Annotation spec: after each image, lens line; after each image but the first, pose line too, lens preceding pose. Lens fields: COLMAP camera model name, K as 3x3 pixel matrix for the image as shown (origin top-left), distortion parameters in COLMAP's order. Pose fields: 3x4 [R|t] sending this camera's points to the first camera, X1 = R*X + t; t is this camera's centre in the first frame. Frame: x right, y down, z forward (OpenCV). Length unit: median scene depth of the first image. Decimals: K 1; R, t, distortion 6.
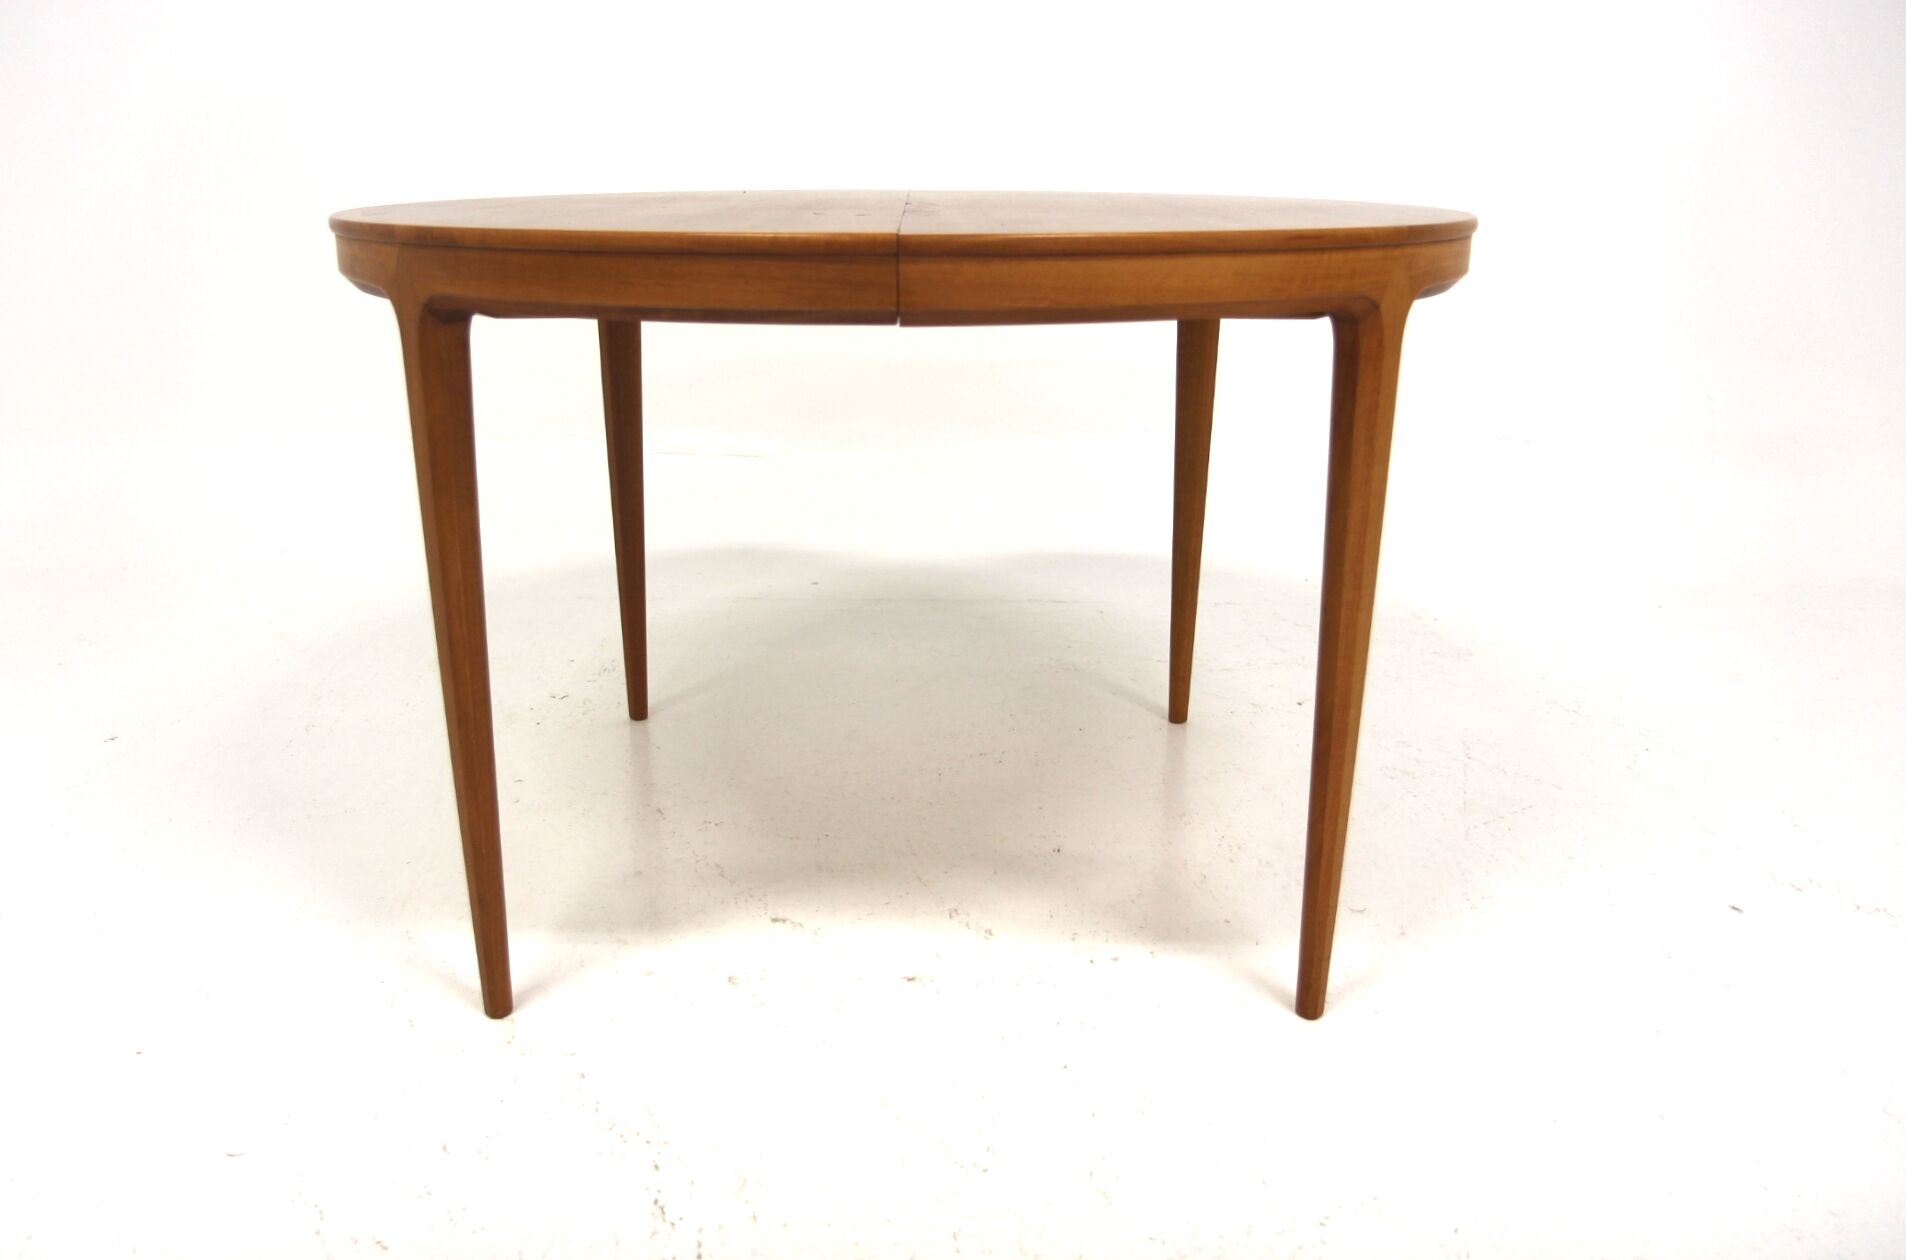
lens RADIAL K [[1478.7, 0, 950.7], [0, 1478.7, 630.6], [0, 0, 1]] dist [-0.062752, -0.002215]
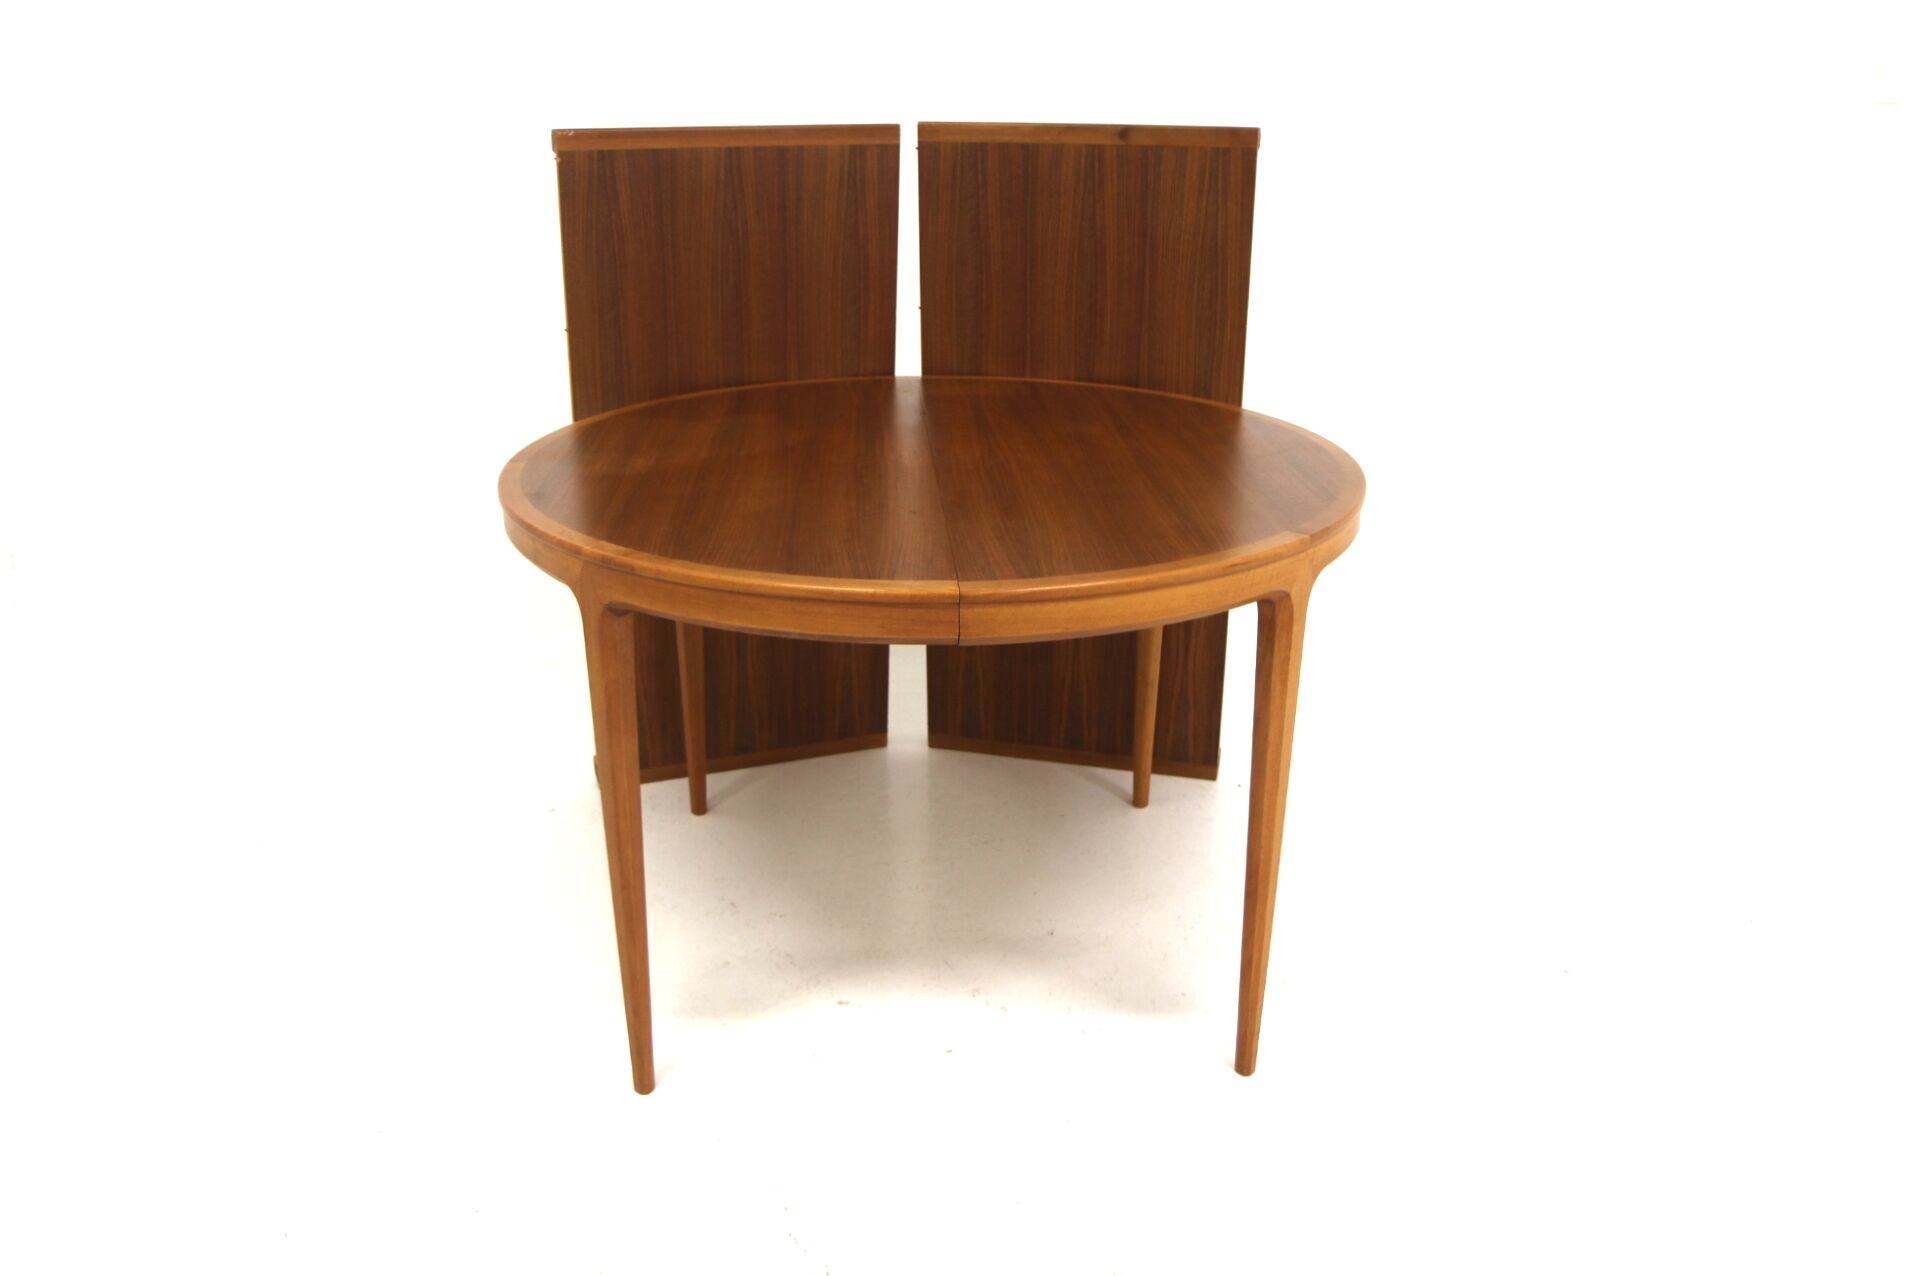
lens RADIAL K [[1470.8, 0, 956.3], [0, 1470.8, 641.4], [0, 0, 1]] dist [-0.051988, -0.002242]
pose [[0.999031, -0.018193, 0.040077, -0.076732], [0.016500, 0.998974, 0.042181, -0.218314], [-0.040803, -0.041479, 0.998306, -0.358267]]
